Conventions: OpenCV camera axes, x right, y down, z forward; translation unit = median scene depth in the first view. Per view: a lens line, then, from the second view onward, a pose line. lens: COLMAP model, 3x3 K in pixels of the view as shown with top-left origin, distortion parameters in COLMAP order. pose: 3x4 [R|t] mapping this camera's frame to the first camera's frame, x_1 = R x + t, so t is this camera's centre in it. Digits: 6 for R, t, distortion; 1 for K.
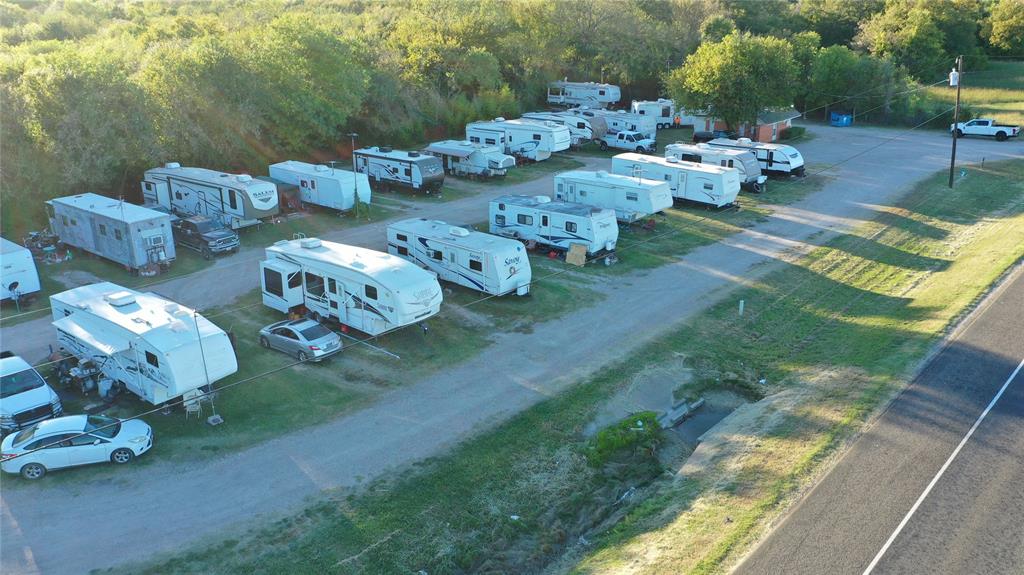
lens RADIAL K [[815.4, 0, 510.5], [0, 815.4, 291.3], [0, 0, 1]] dist [0.009354, -0.003296]
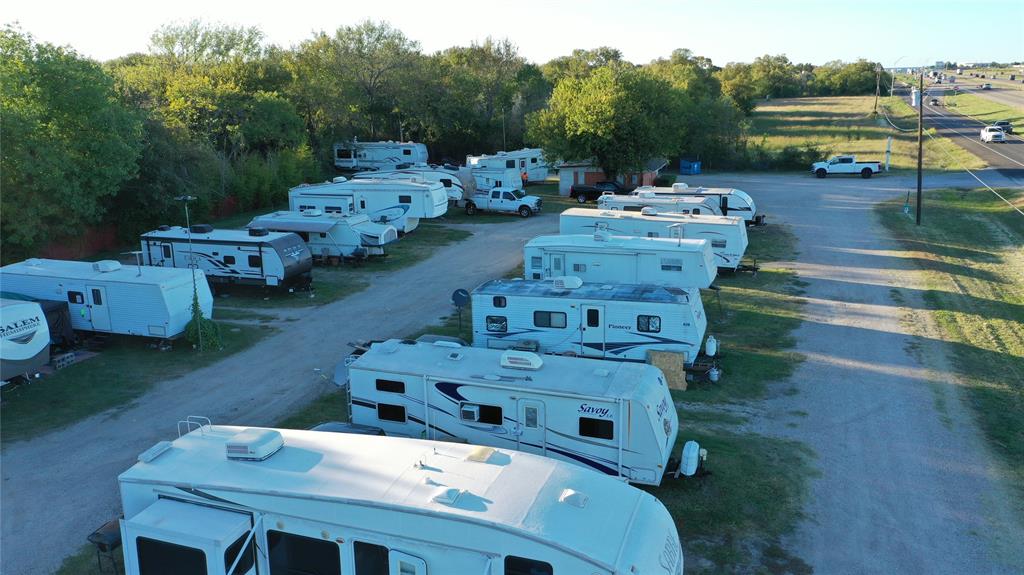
lens RADIAL K [[815.4, 0, 512.3], [0, 815.4, 283.4], [0, 0, 1]] dist [0.009354, -0.003296]
pose [[0.928943, -0.094828, 0.357872, -0.179298], [0.132093, 0.987914, -0.081102, -0.059420], [-0.345856, 0.122612, 0.930242, 0.400906]]
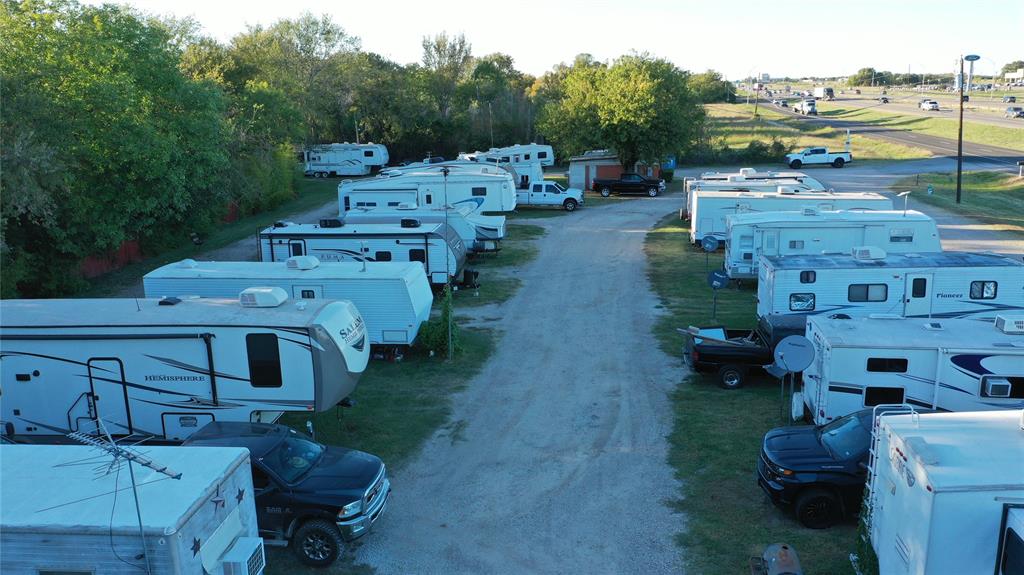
lens RADIAL K [[815.4, 0, 511.1], [0, 815.4, 286.4], [0, 0, 1]] dist [0.009354, -0.003296]
pose [[0.830426, -0.135234, 0.540467, -0.386068], [0.199606, 0.977913, -0.062003, -0.089372], [-0.520144, 0.159369, 0.839078, 0.579228]]
